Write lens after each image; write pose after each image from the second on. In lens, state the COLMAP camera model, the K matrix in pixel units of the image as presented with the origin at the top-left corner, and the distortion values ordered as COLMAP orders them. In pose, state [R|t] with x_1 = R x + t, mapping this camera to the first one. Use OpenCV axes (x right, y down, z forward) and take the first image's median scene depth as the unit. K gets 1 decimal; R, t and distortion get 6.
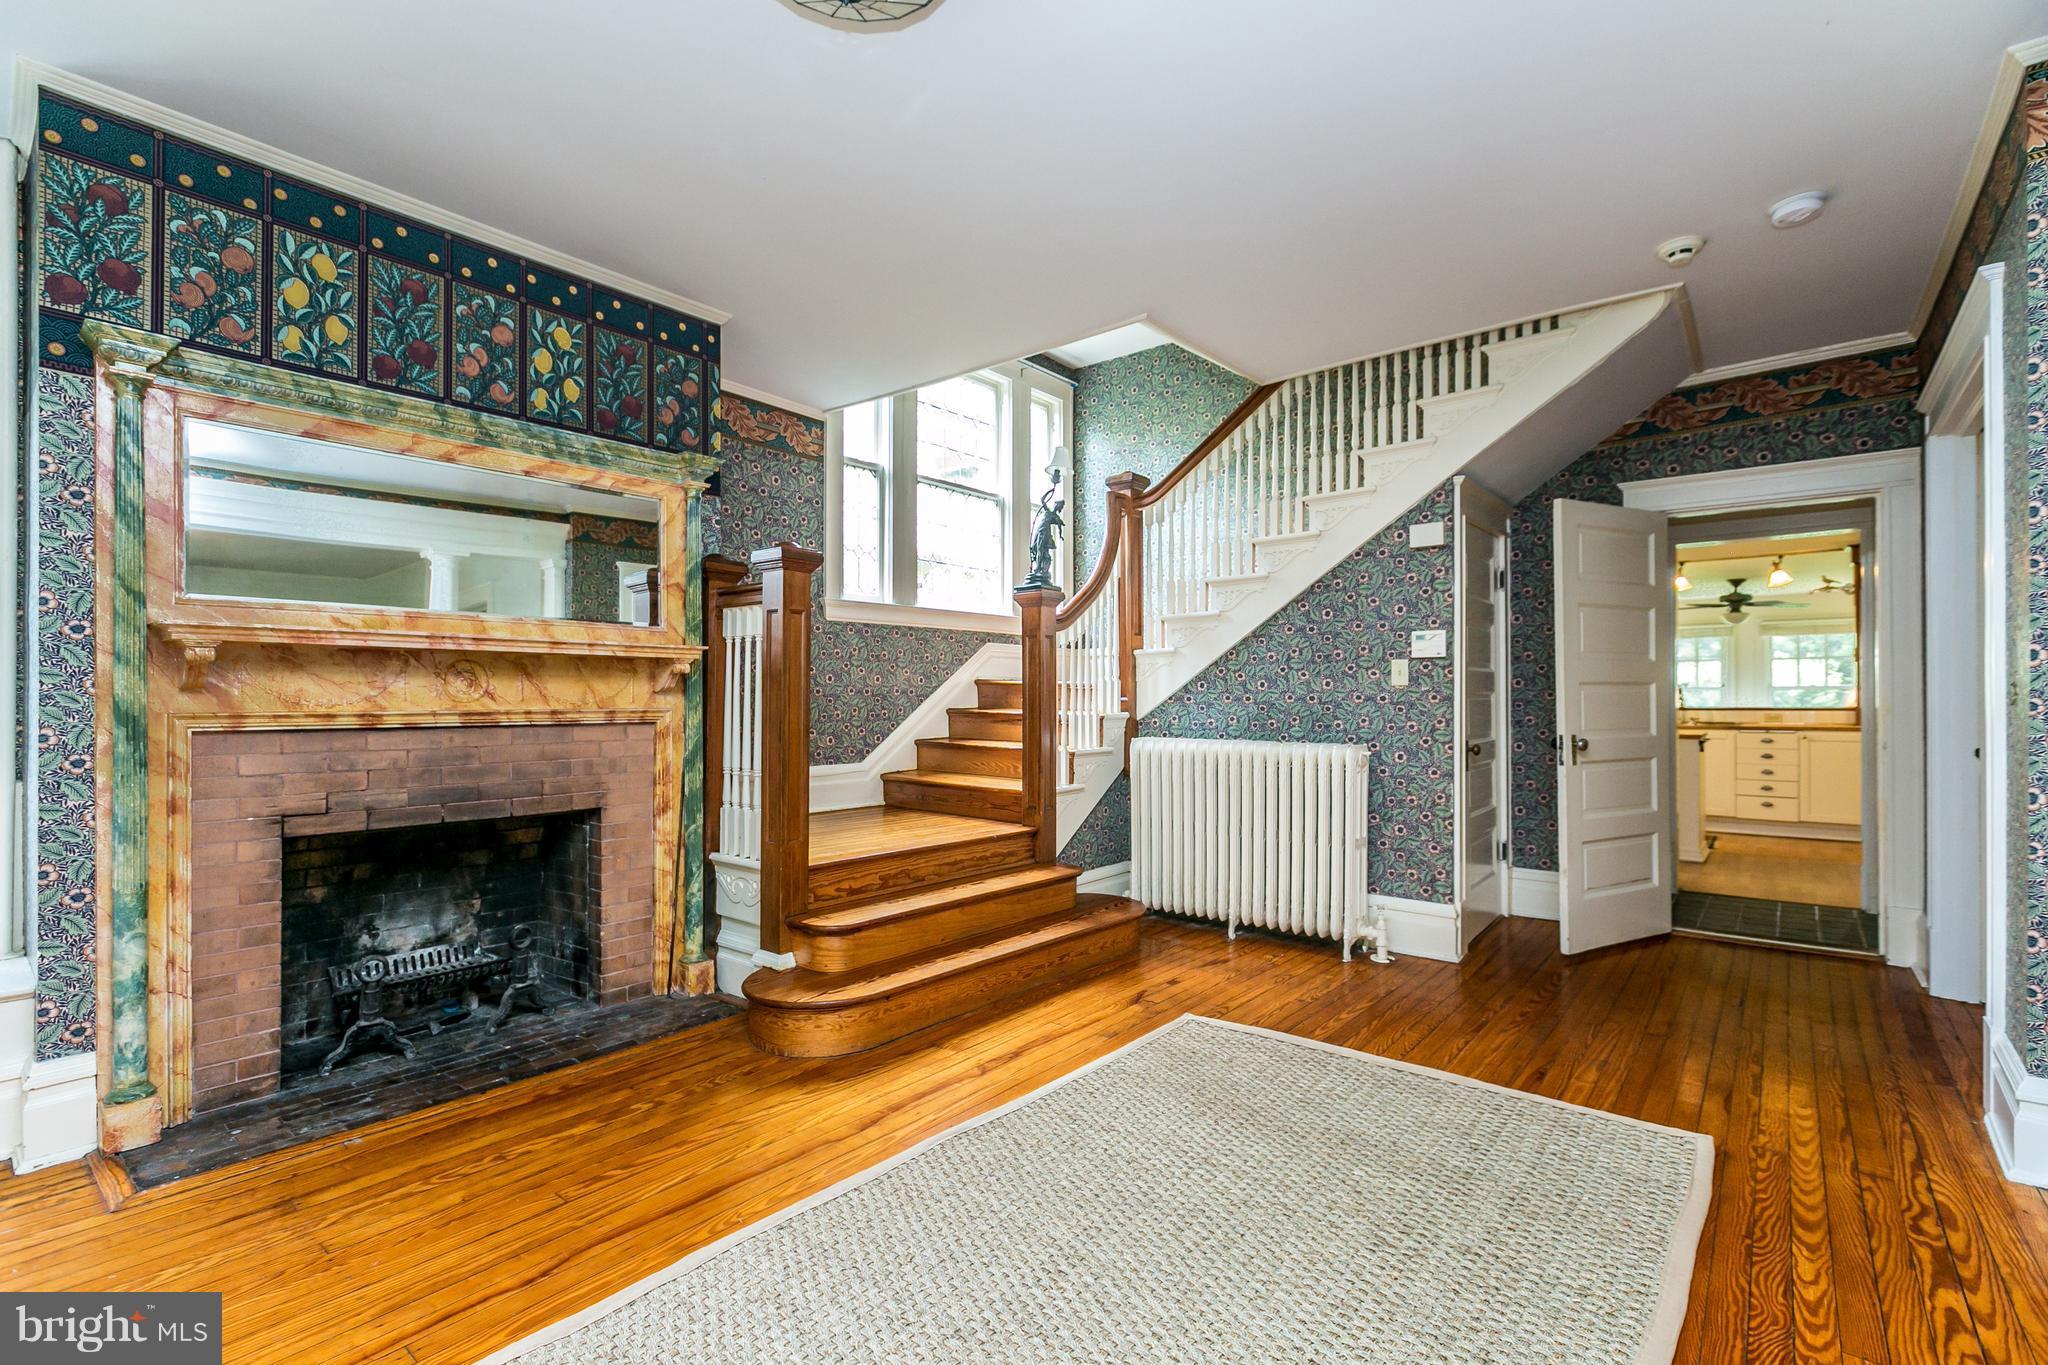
lens RADIAL K [[914.9, 0, 1026.2], [0, 914.9, 698.5], [0, 0, 1]] dist [-0.001122, -0.000249]
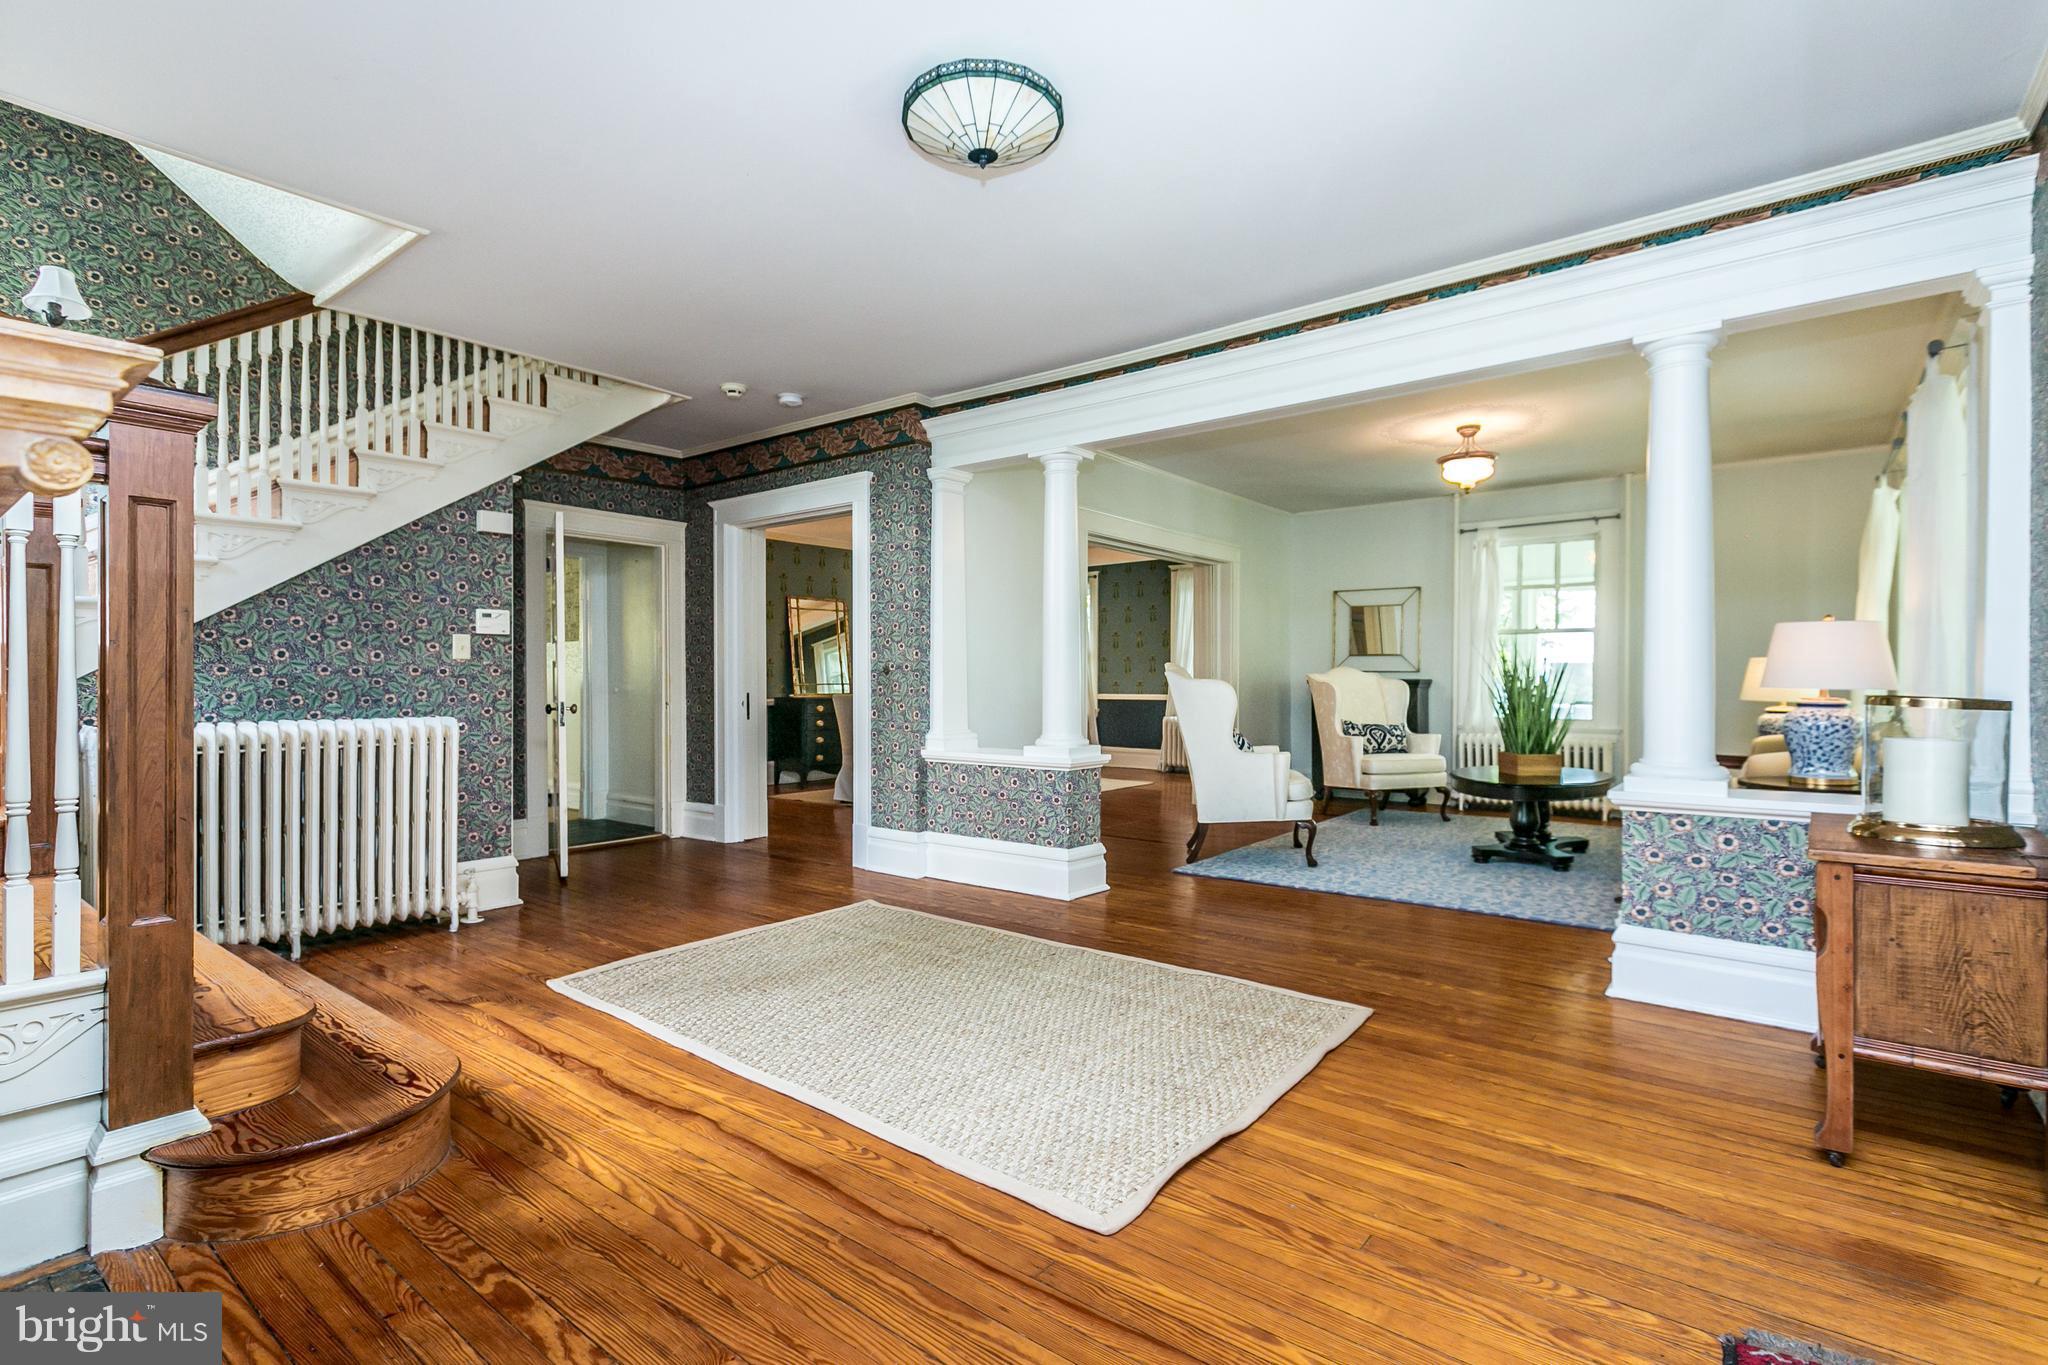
lens RADIAL K [[914.9, 0, 985.7], [0, 914.9, 686.3], [0, 0, 1]] dist [-0.001122, -0.000249]
pose [[0.031627, -0.007431, 0.999472, -0.643077], [-0.001067, 0.999972, 0.007469, 0.008635], [-0.999499, -0.001303, 0.031618, 0.381214]]
